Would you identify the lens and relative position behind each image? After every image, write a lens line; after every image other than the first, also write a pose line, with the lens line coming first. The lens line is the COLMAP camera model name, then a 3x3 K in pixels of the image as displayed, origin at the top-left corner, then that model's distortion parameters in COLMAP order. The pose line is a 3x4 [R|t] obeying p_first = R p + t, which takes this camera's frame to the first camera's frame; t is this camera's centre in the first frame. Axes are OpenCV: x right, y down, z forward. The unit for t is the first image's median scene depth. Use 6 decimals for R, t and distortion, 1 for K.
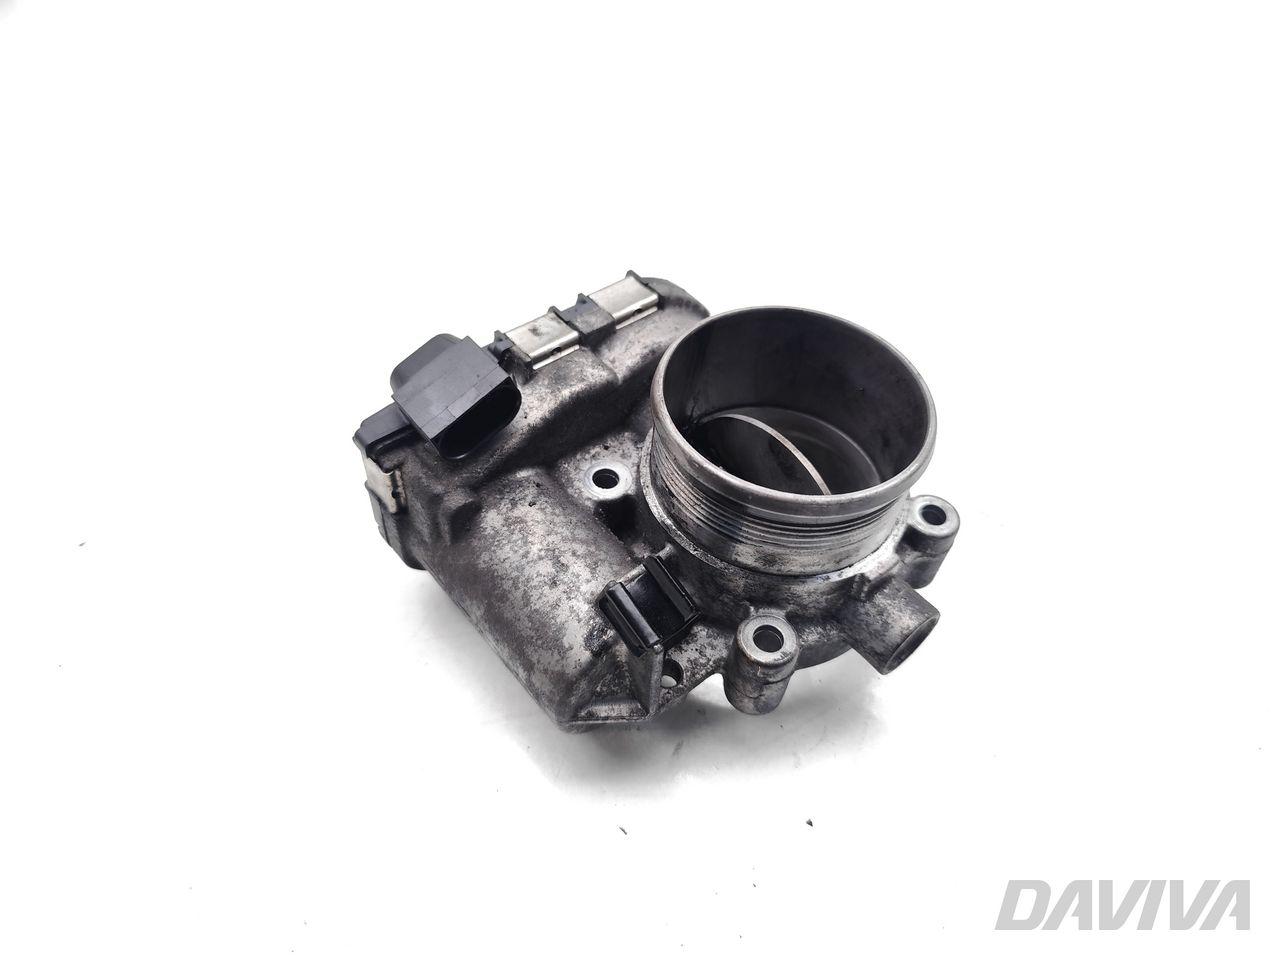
lens RADIAL K [[859.6, 0, 643.2], [0, 859.6, 477.7], [0, 0, 1]] dist [0.003219, -0.000190]
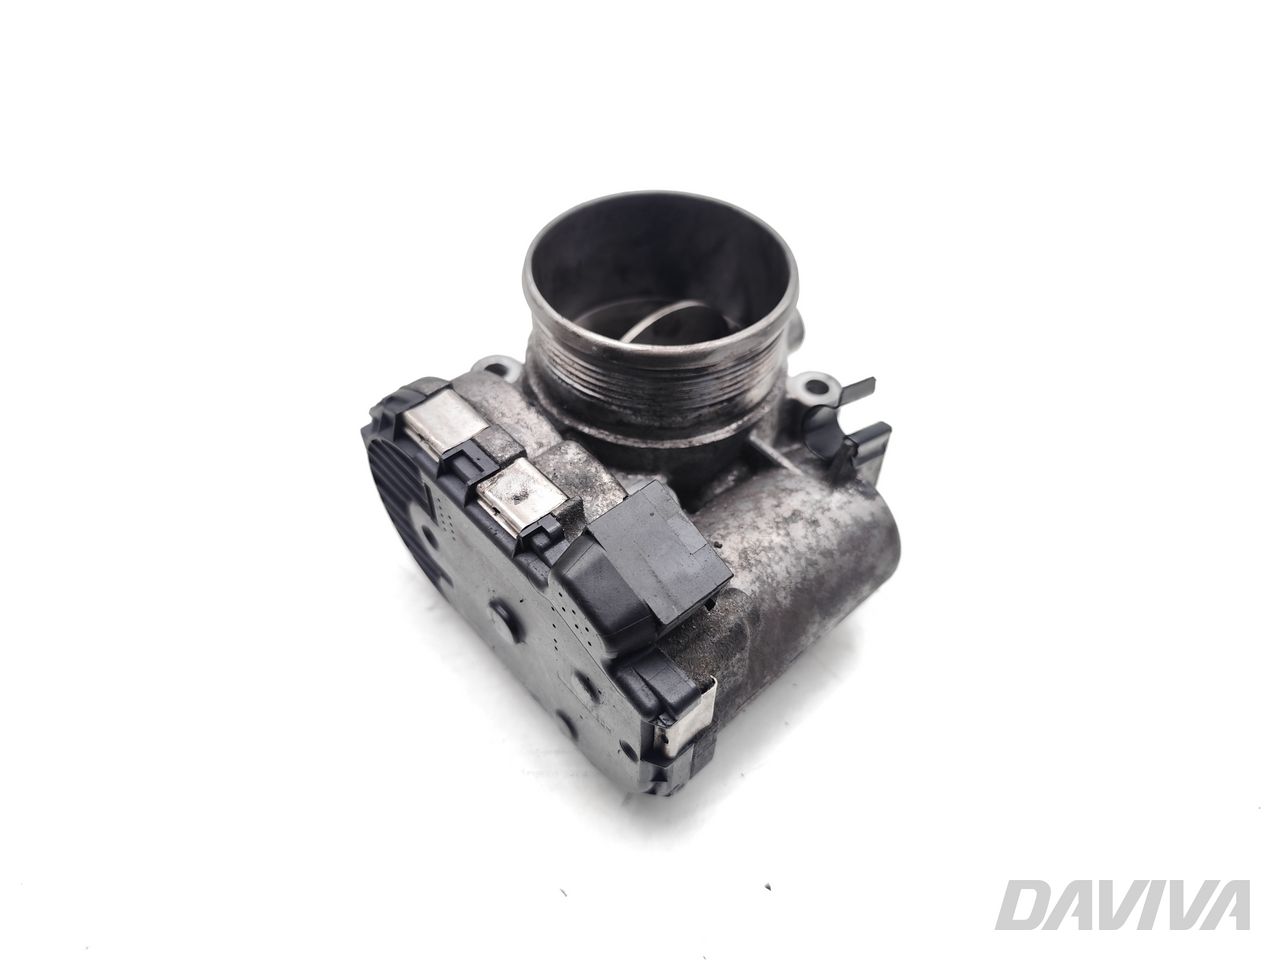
lens RADIAL K [[859.6, 0, 644.7], [0, 859.6, 480.1], [0, 0, 1]] dist [0.003219, -0.000190]
pose [[-0.012837, -0.806966, 0.590459, -0.625988], [0.762563, 0.374063, 0.527801, -0.546267], [-0.646786, 0.457038, 0.610560, 0.495357]]
